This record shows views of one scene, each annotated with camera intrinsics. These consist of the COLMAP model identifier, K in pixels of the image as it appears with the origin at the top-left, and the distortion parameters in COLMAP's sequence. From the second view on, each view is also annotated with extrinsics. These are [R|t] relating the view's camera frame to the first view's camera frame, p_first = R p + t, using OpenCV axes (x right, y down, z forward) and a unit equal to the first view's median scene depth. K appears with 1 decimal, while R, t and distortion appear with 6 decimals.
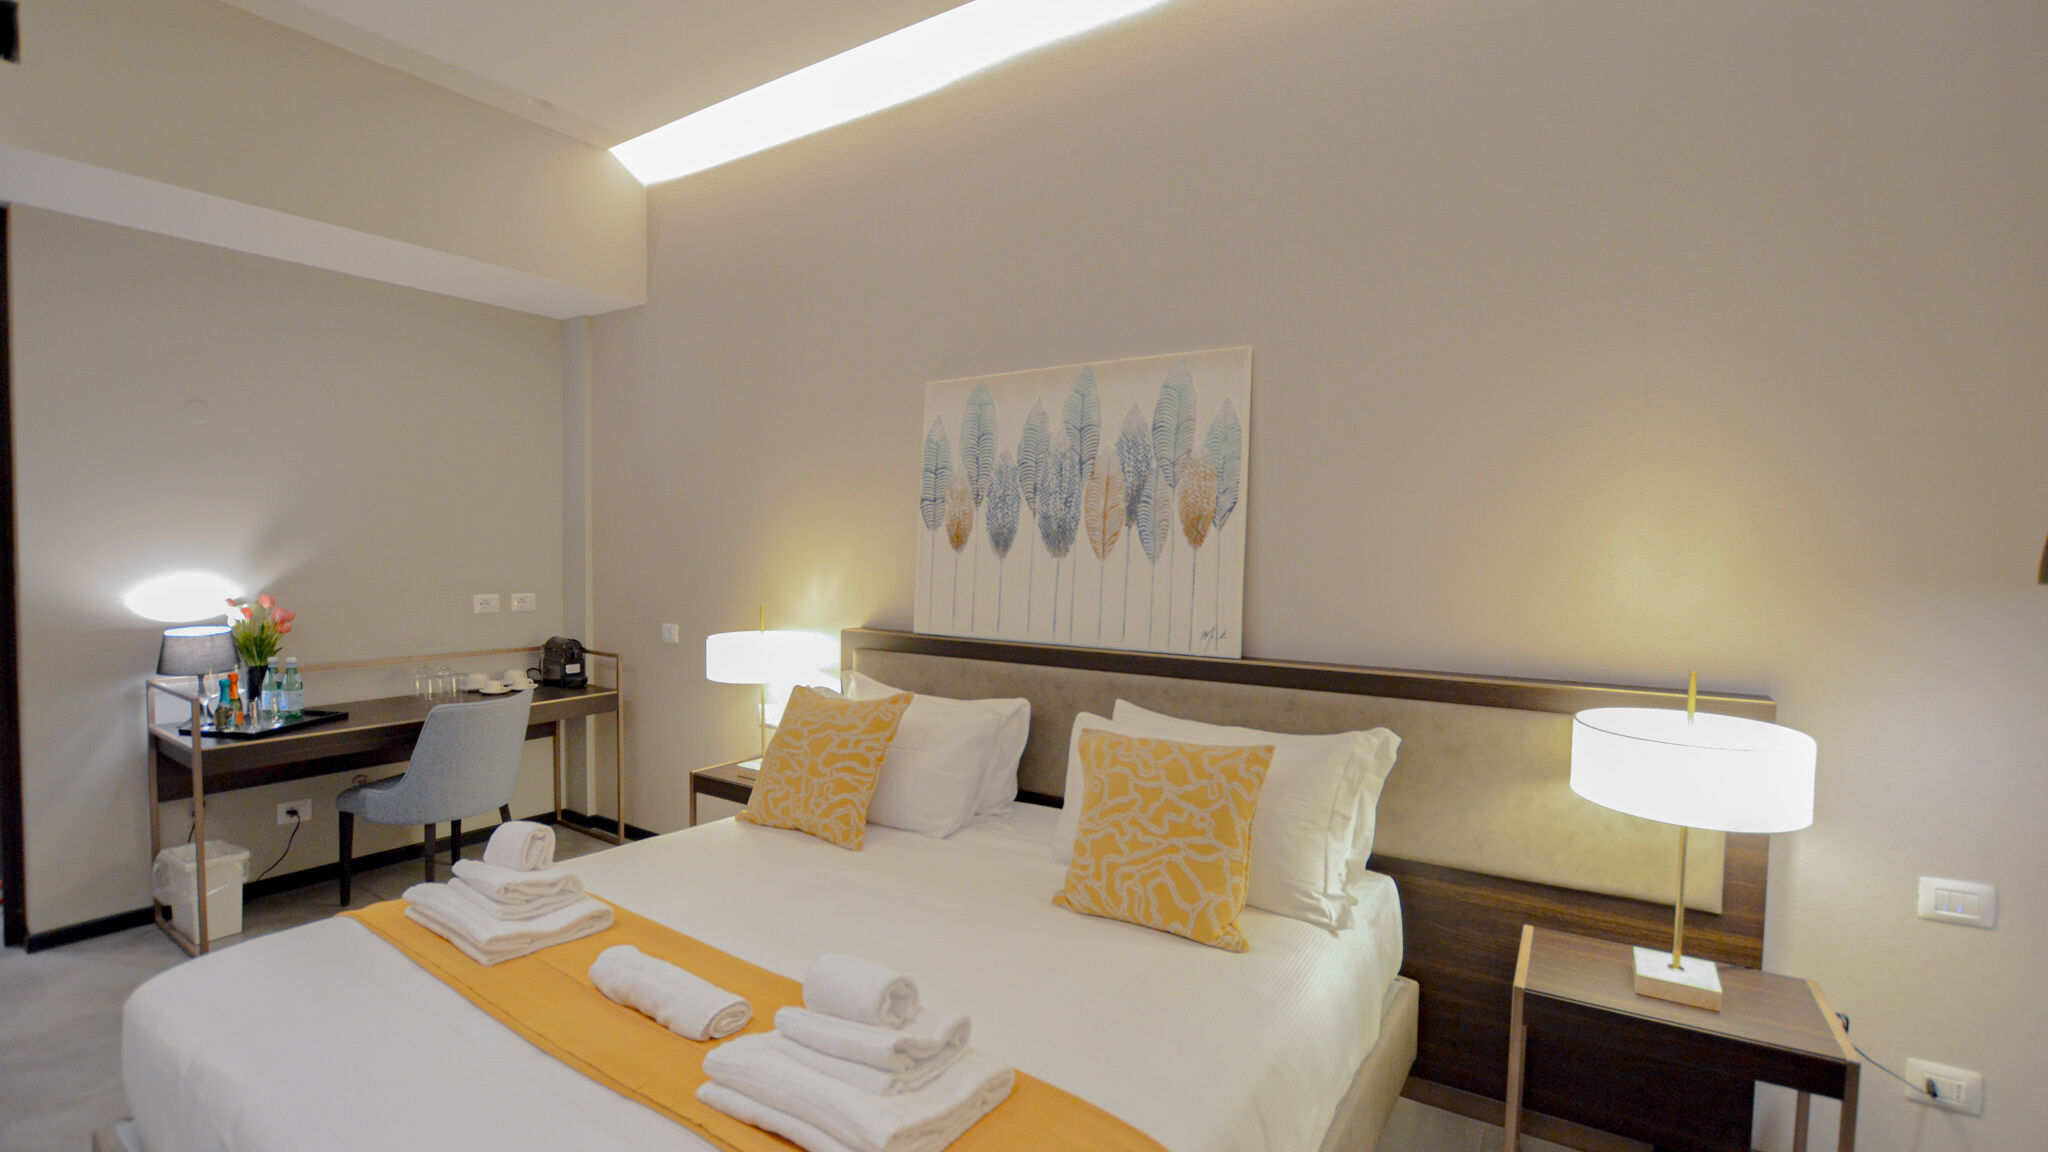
lens RADIAL K [[901.0, 0, 1055.9], [0, 901.0, 583.7], [0, 0, 1]] dist [-0.031097, 0.002062]
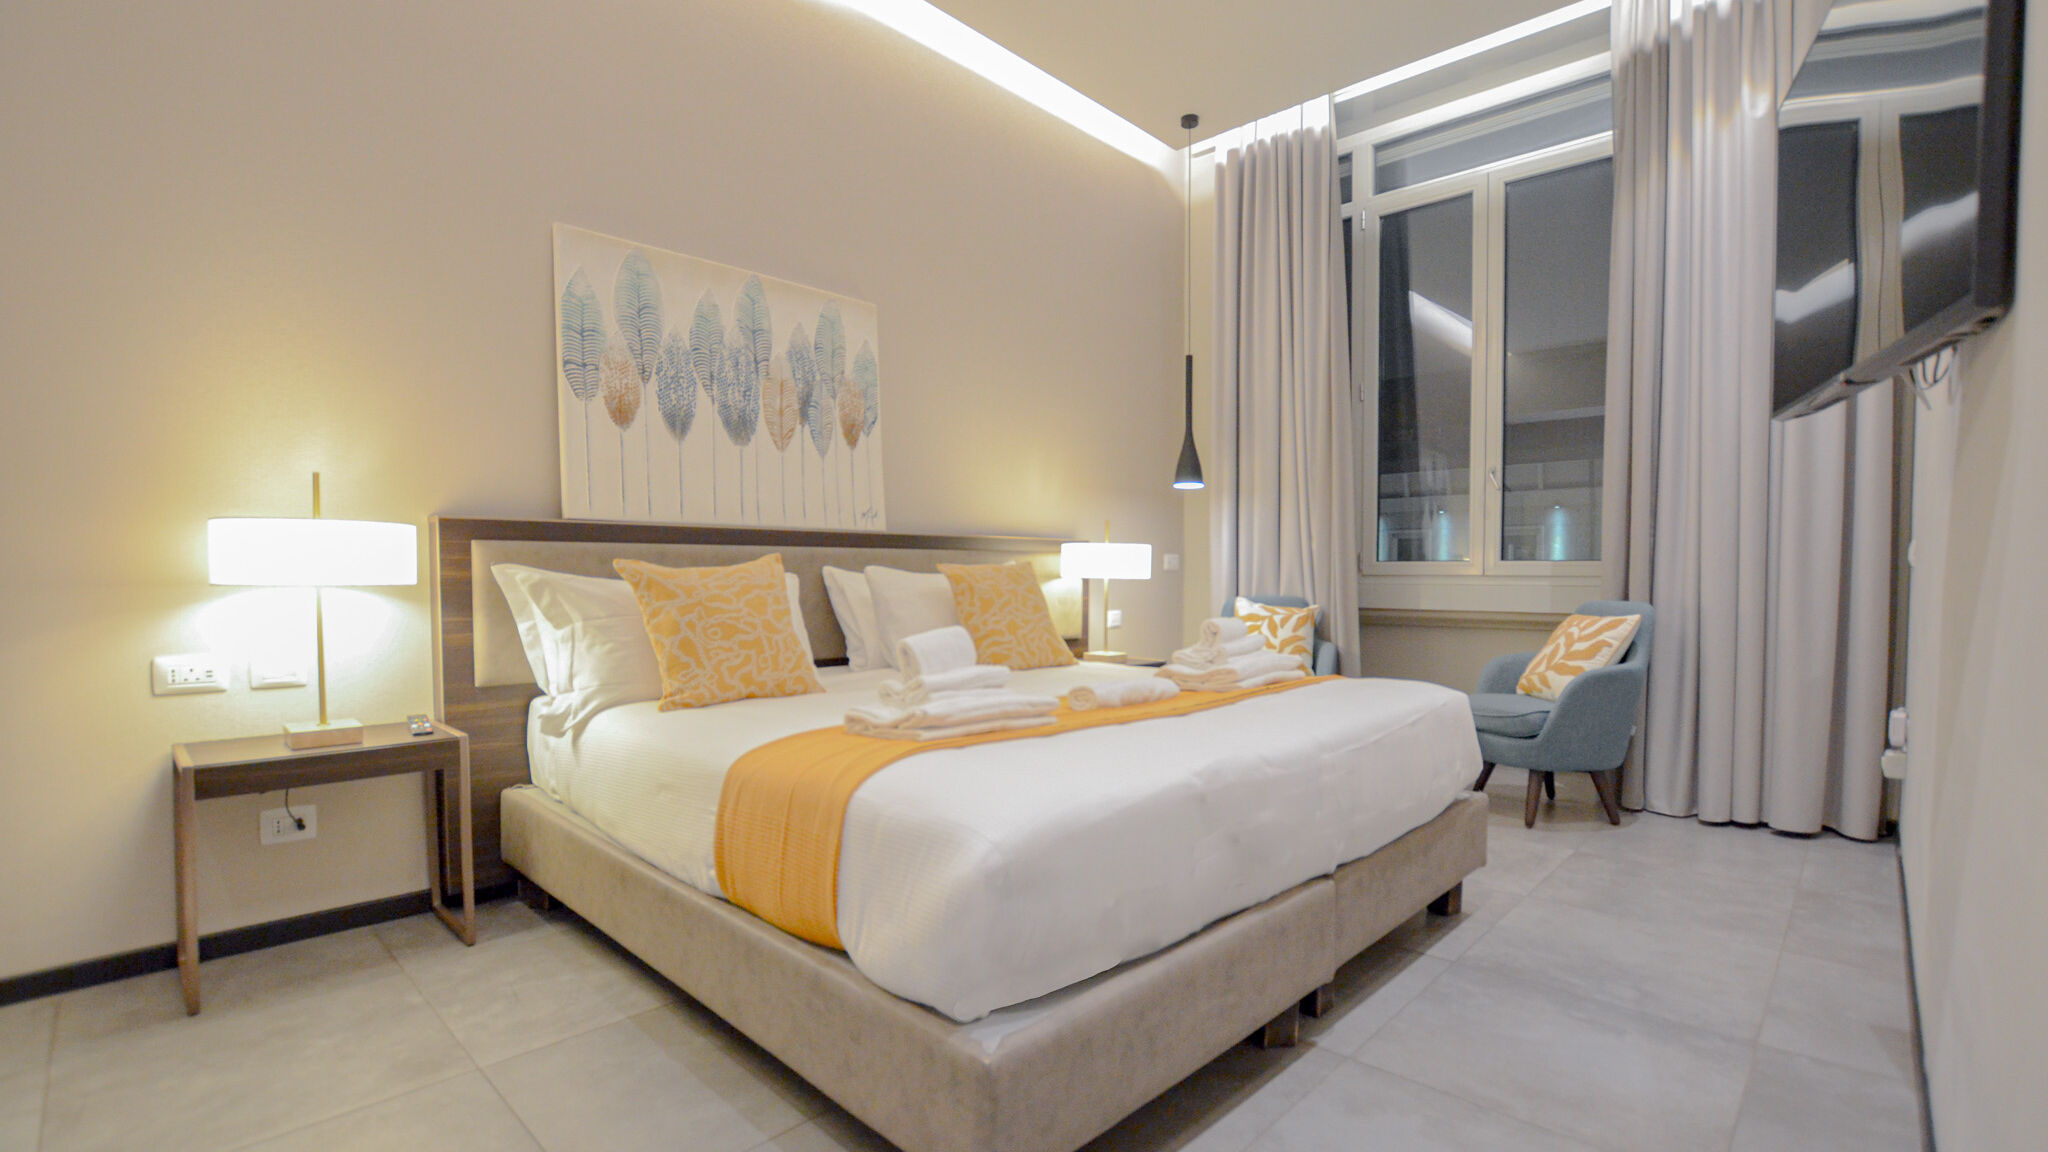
lens RADIAL K [[901.0, 0, 1026.6], [0, 901.0, 616.5], [0, 0, 1]] dist [-0.031097, 0.002062]
pose [[0.202513, -0.059726, 0.977457, -1.033799], [0.040485, 0.997796, 0.052581, 0.138511], [-0.978442, 0.028924, 0.204484, 0.471010]]
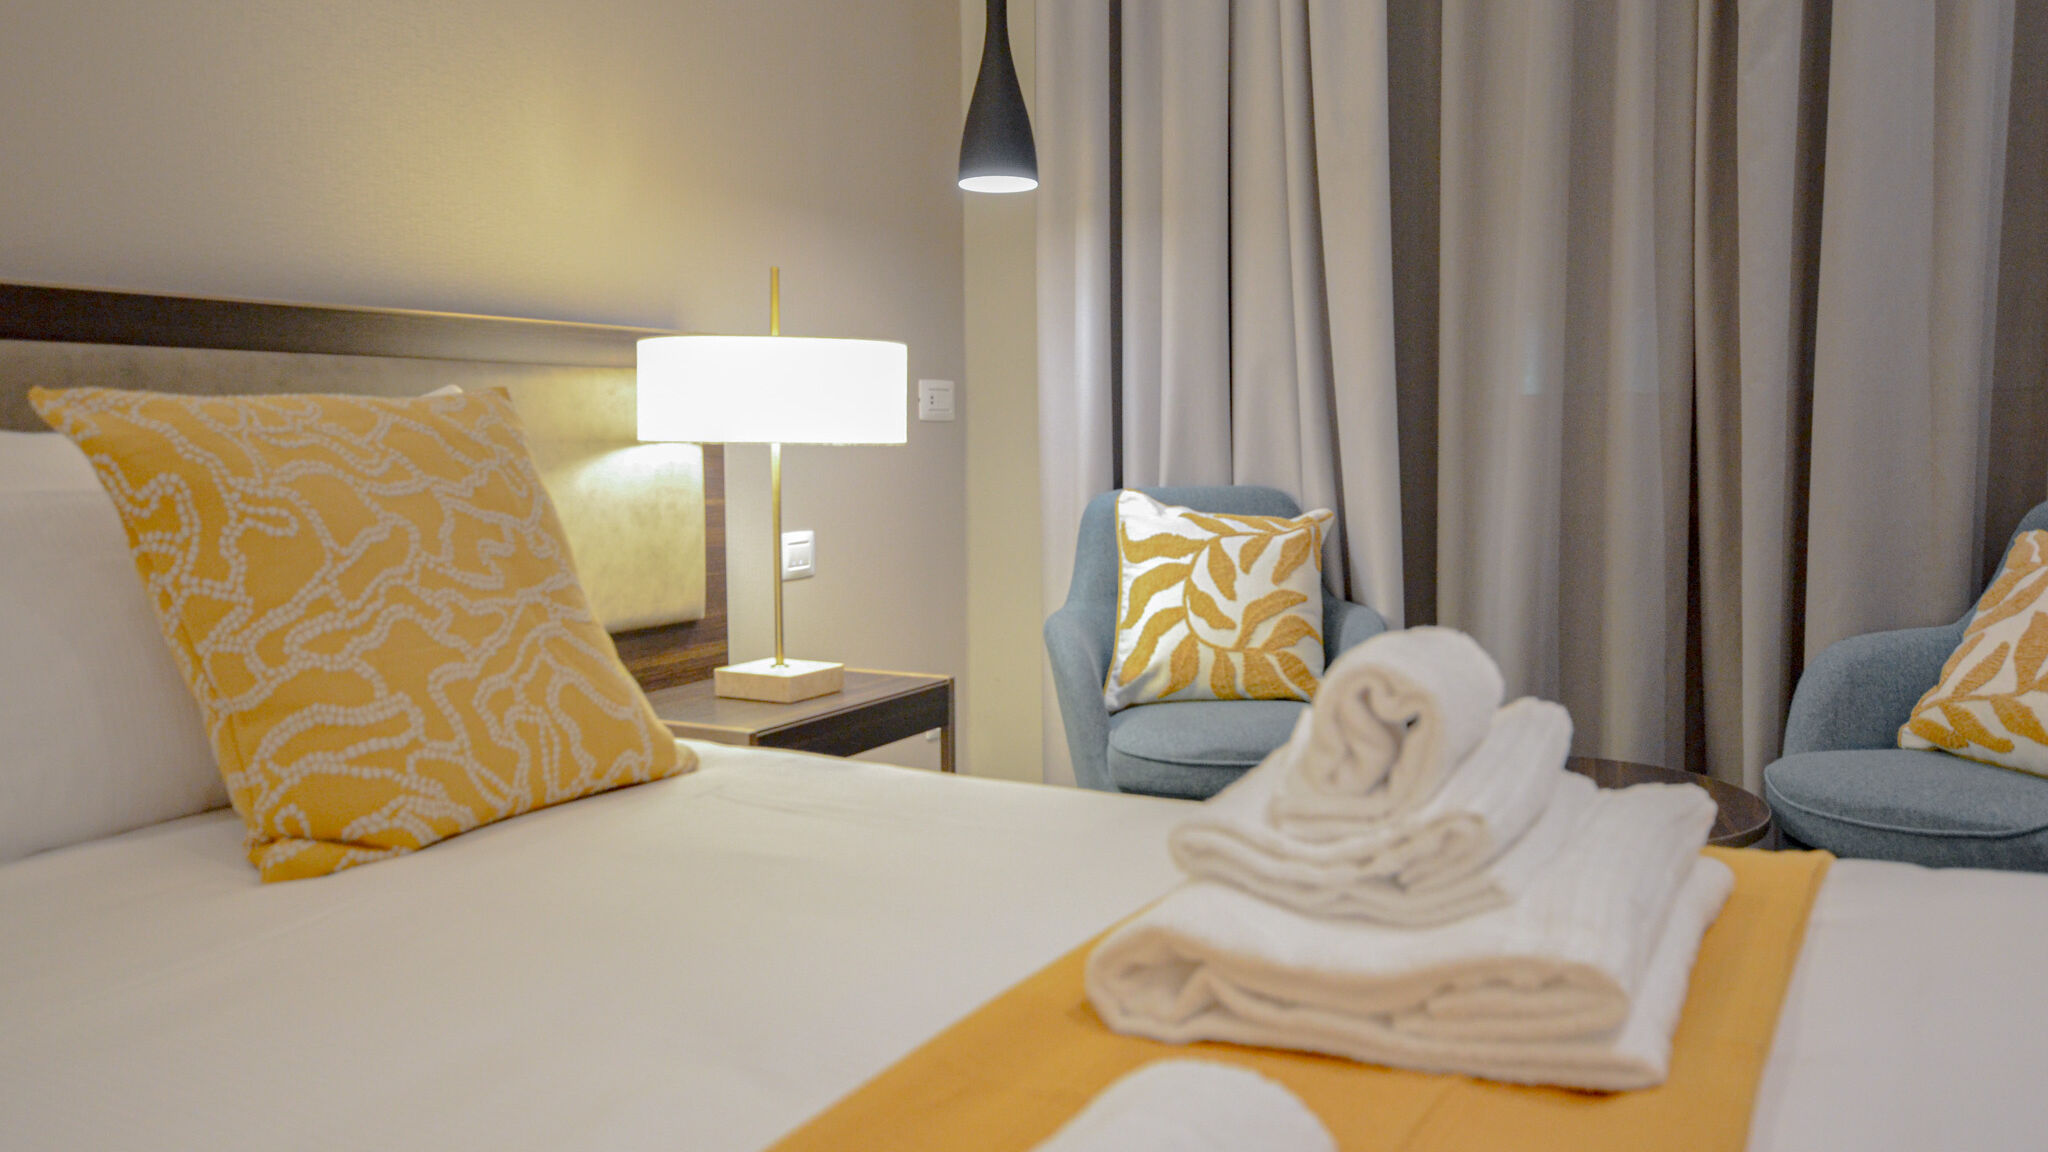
lens RADIAL K [[1574.8, 0, 1018.1], [0, 1574.8, 581.0], [0, 0, 1]] dist [-0.010903, 0.011982]
pose [[-0.054221, -0.107713, 0.992702, -0.420055], [0.043343, 0.992974, 0.110109, 0.144575], [-0.997588, 0.048997, -0.049172, 0.558498]]
